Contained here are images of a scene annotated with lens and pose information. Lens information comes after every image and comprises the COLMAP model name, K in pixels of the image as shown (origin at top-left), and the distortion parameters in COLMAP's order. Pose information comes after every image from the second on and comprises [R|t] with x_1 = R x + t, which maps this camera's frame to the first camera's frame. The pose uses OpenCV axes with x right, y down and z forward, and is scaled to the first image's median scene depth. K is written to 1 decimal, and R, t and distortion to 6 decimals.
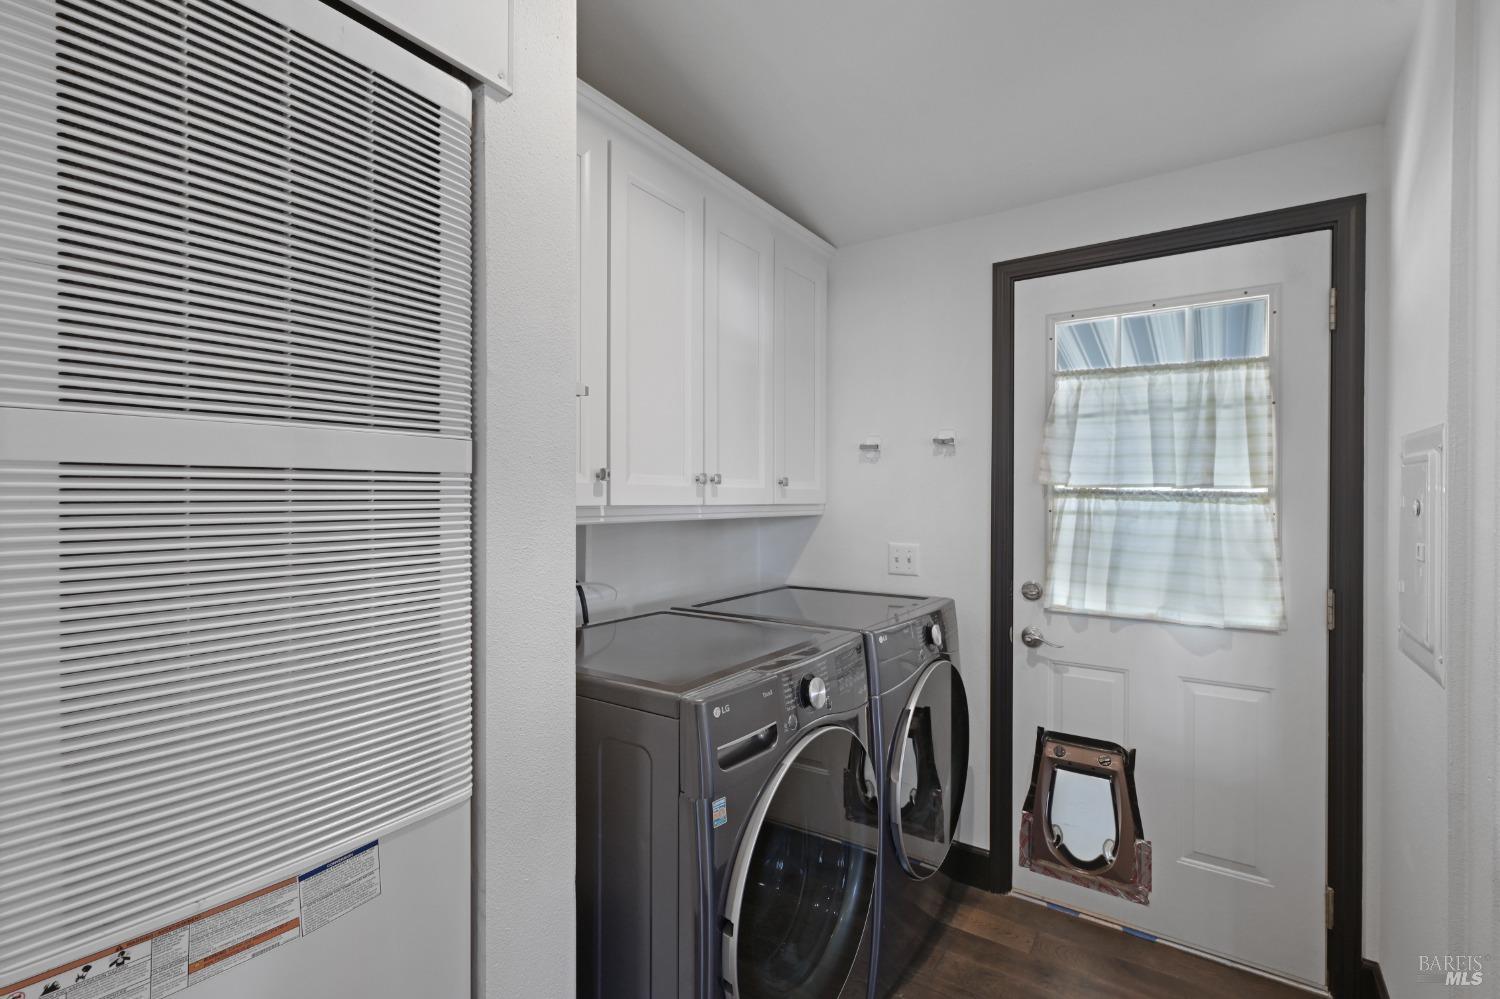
lens RADIAL K [[658.0, 0, 750.0], [0, 658.0, 499.5], [0, 0, 1]] dist [-0.000276, -0.000049]
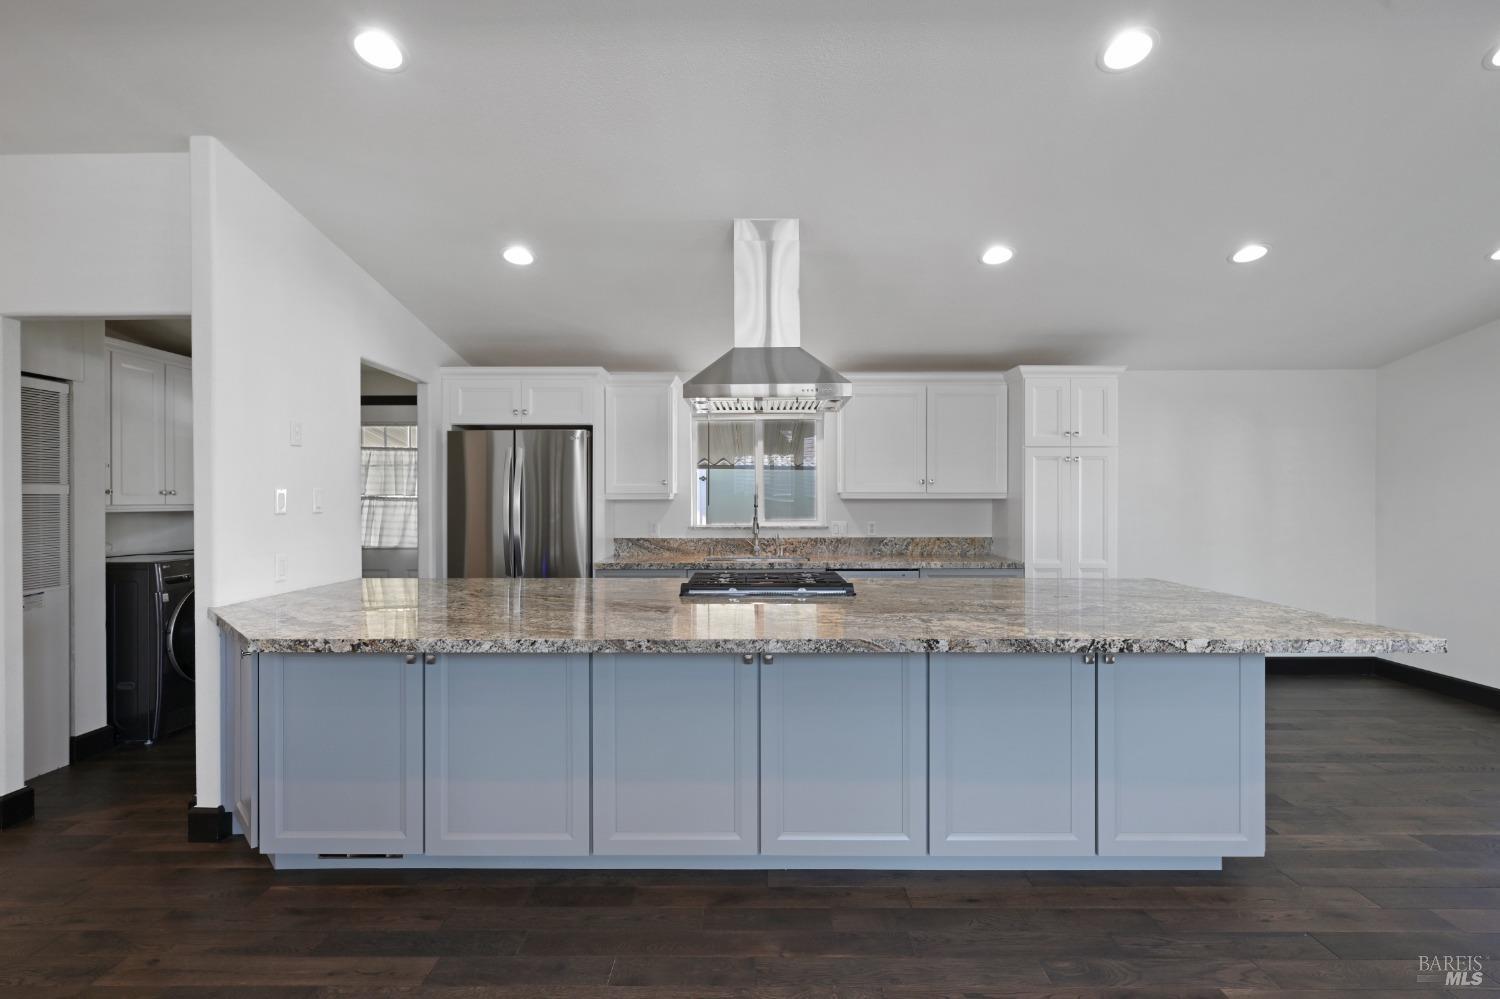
lens RADIAL K [[685.0, 0, 736.4], [0, 685.0, 500.4], [0, 0, 1]] dist [0.002307, 0.000390]
pose [[0.831406, -0.005174, 0.555641, 0.236164], [0.004590, 0.999986, 0.002443, -0.001154], [-0.555646, 0.000519, 0.831419, -1.911283]]
